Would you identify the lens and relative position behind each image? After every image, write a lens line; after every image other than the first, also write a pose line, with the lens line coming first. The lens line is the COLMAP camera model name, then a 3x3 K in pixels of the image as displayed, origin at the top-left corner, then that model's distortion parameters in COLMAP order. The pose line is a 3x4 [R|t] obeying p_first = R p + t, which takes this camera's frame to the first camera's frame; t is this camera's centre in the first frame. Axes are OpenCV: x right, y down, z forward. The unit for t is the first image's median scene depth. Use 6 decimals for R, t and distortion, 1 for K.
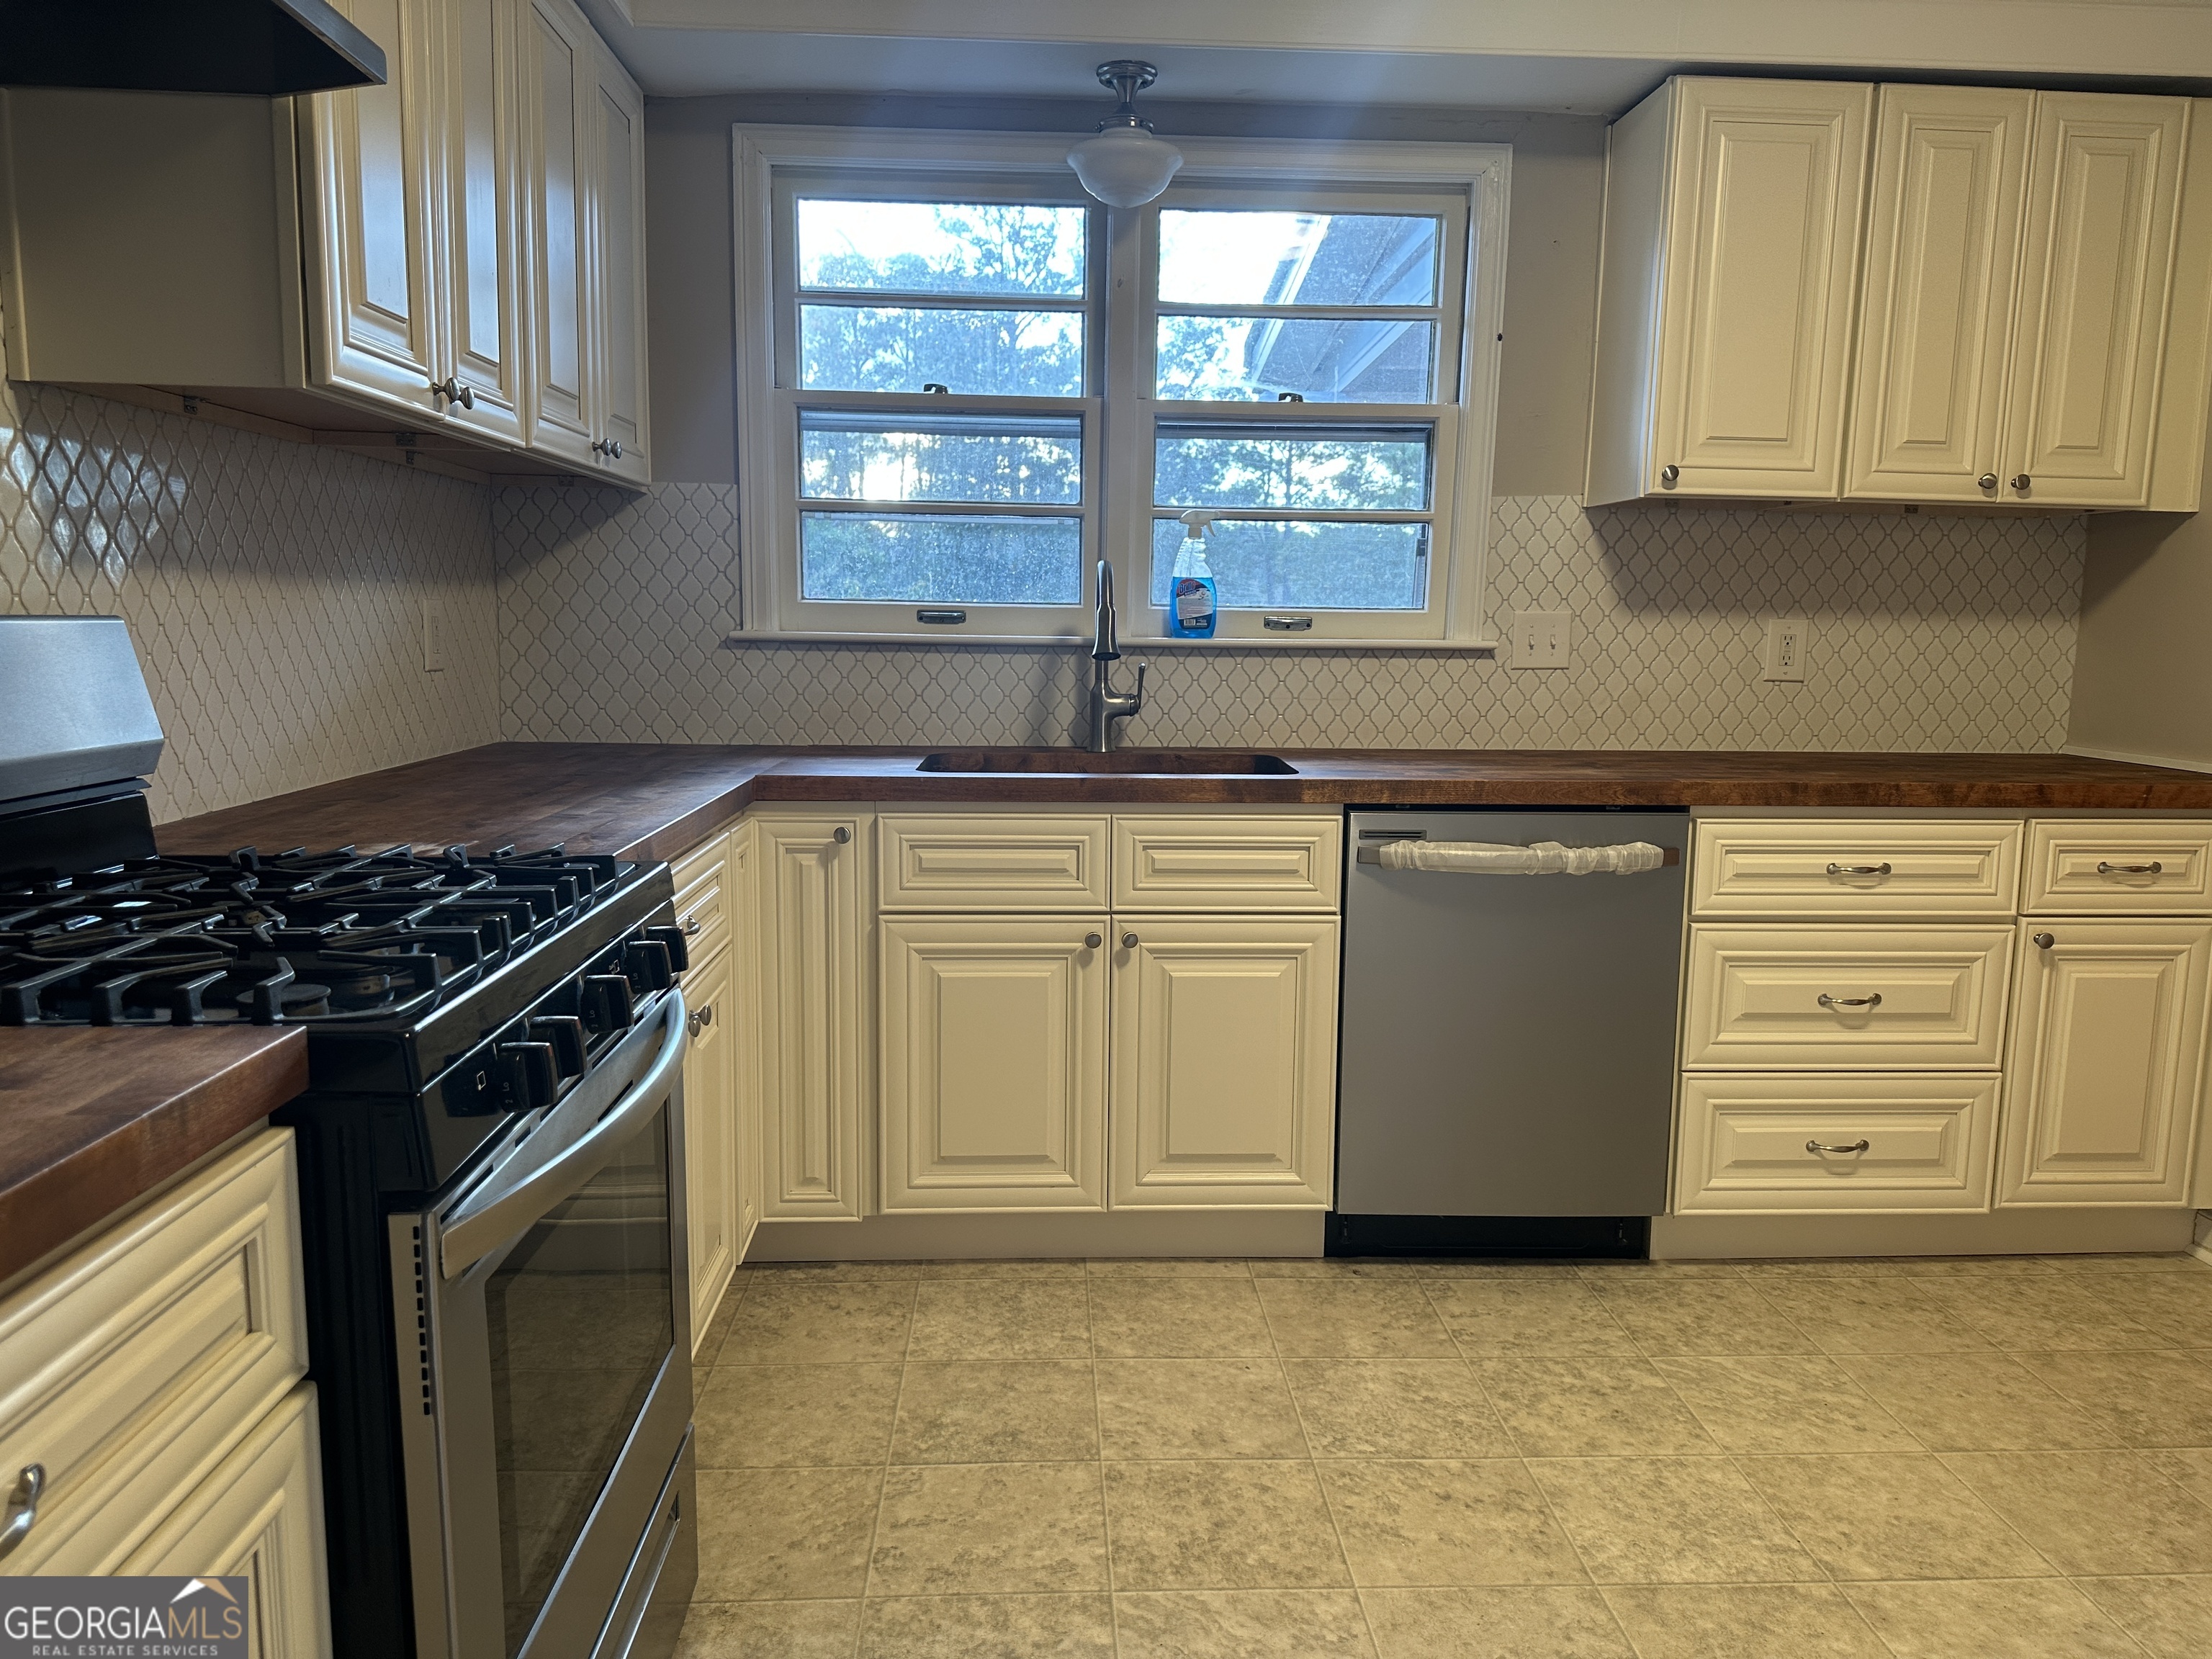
lens RADIAL K [[1553.2, 0, 1109.8], [0, 1553.2, 834.6], [0, 0, 1]] dist [0.049900, -0.054757]
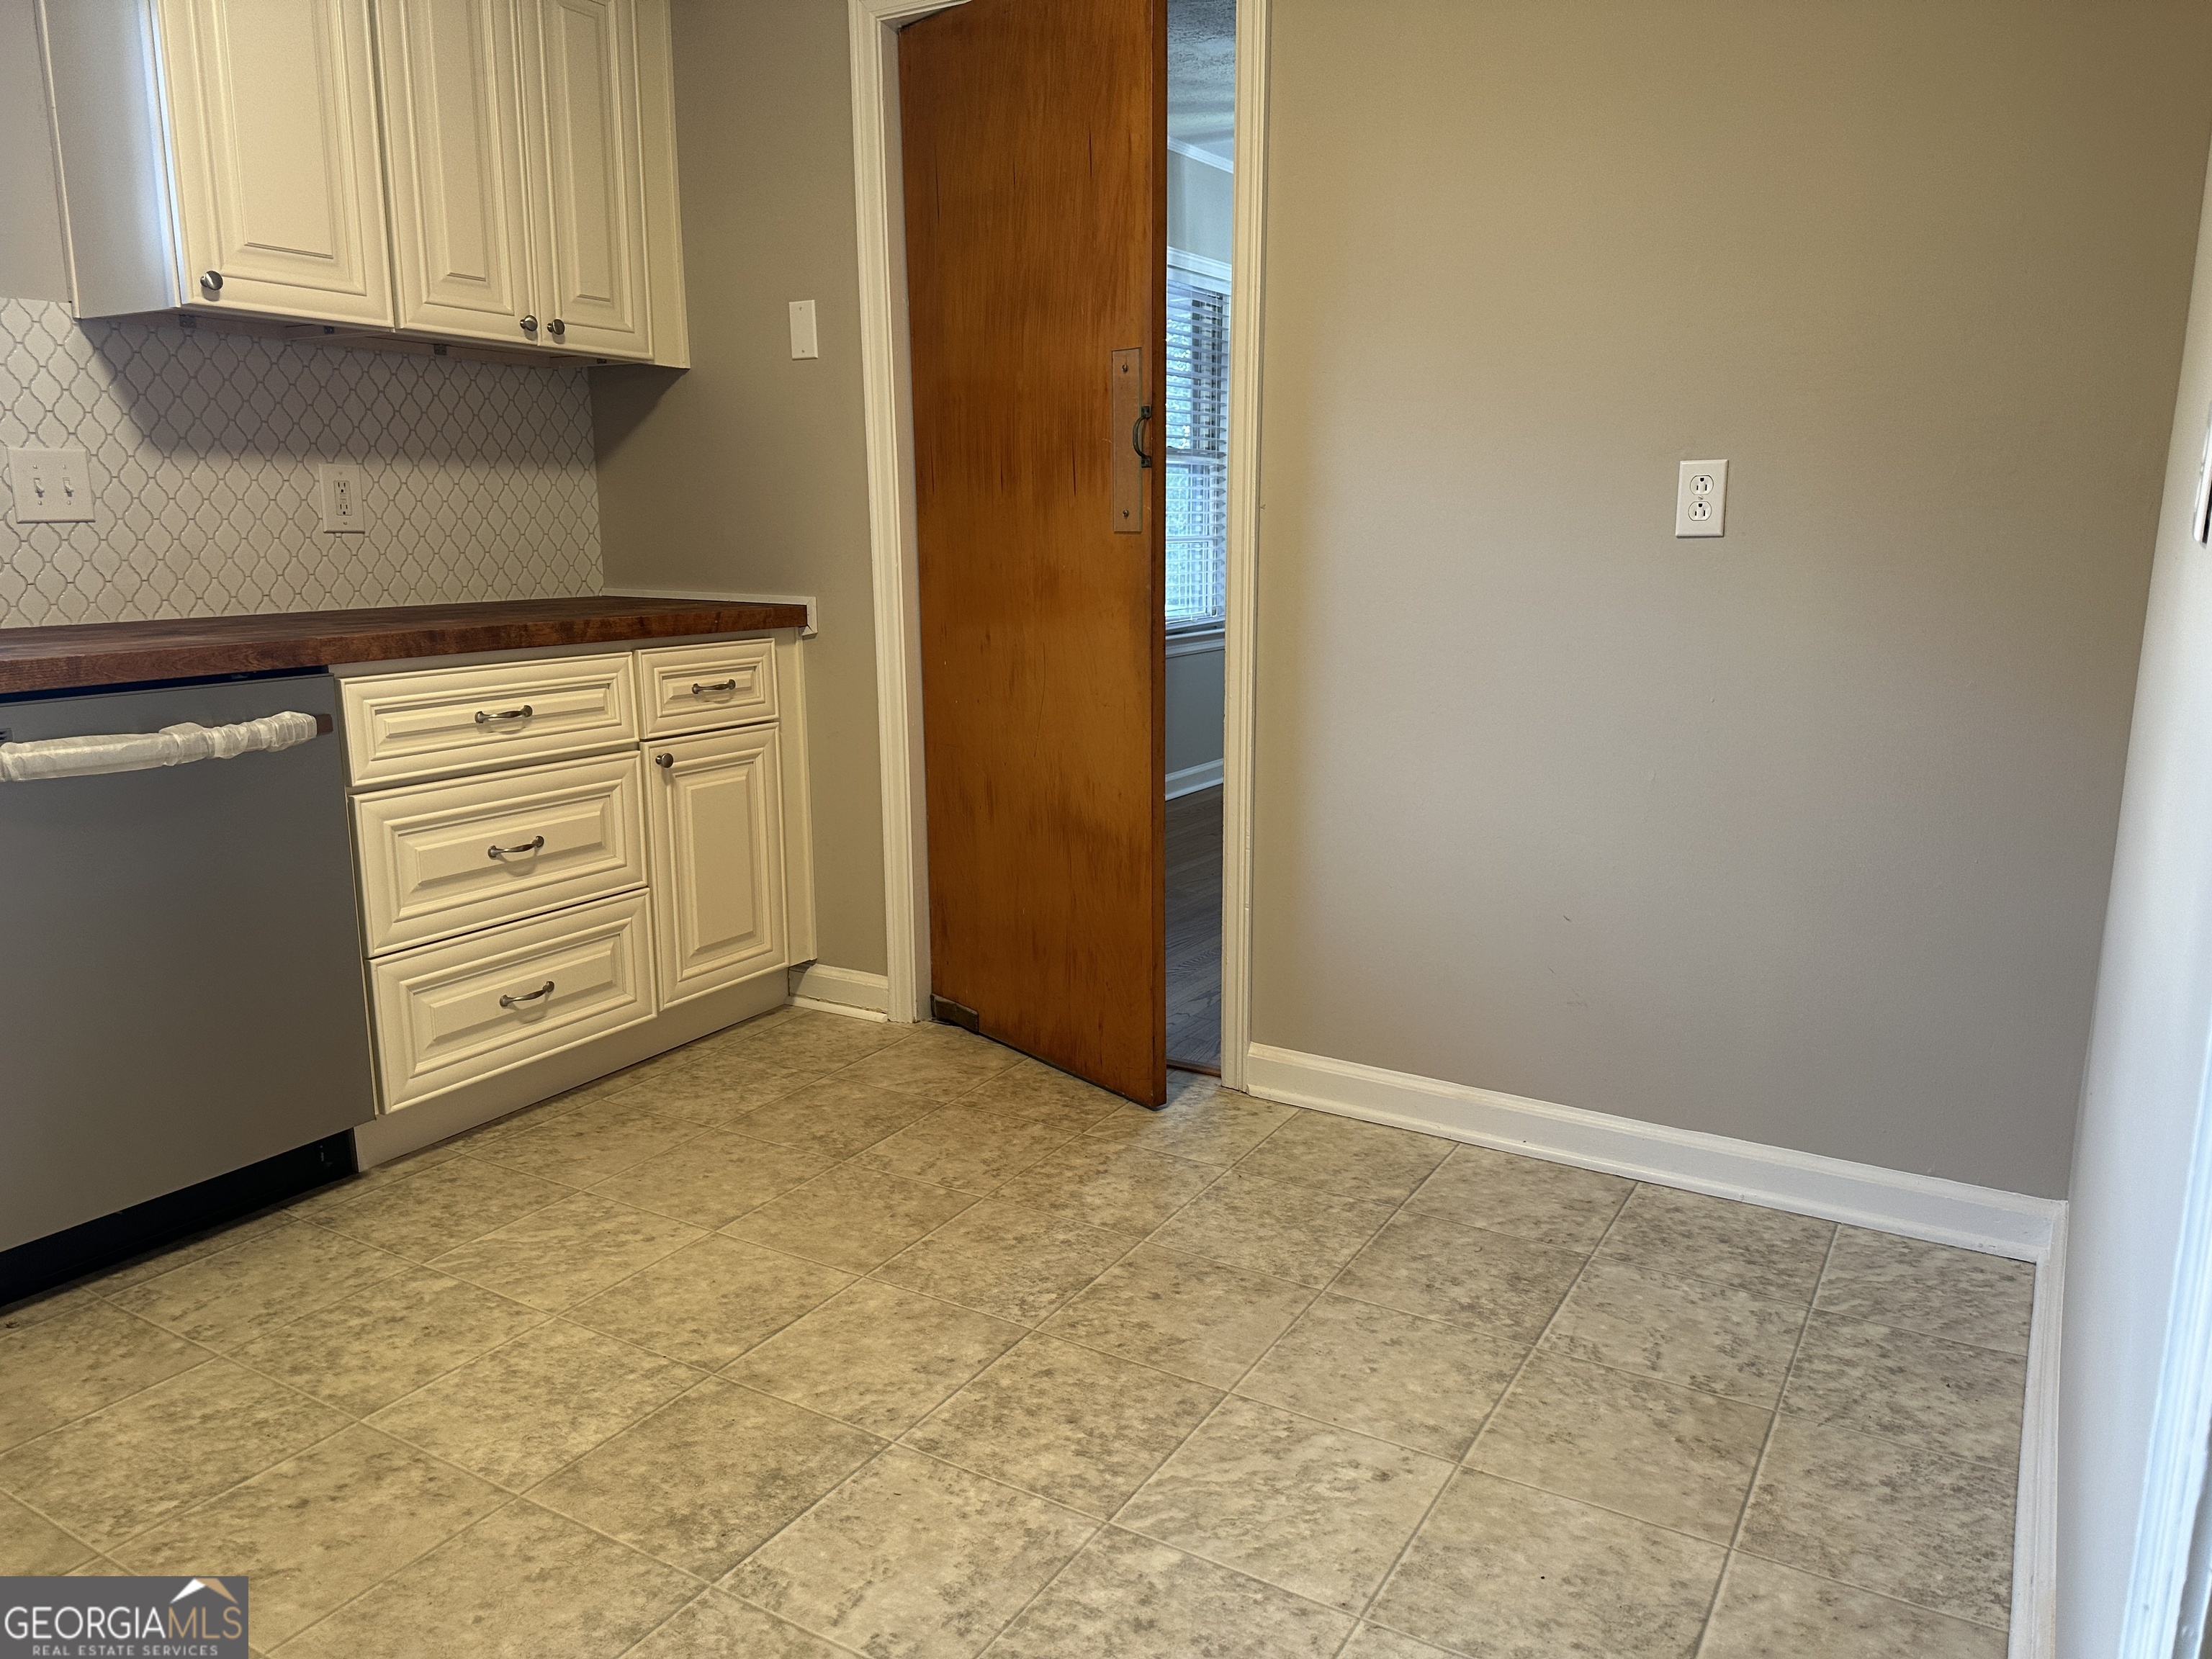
lens RADIAL K [[1553.2, 0, 1118.1], [0, 1553.2, 836.4], [0, 0, 1]] dist [0.049900, -0.054757]
pose [[0.563464, -0.183091, 0.805597, -0.110262], [0.124153, 0.982825, 0.136533, 0.010697], [-0.816758, 0.023086, 0.576518, 0.116795]]
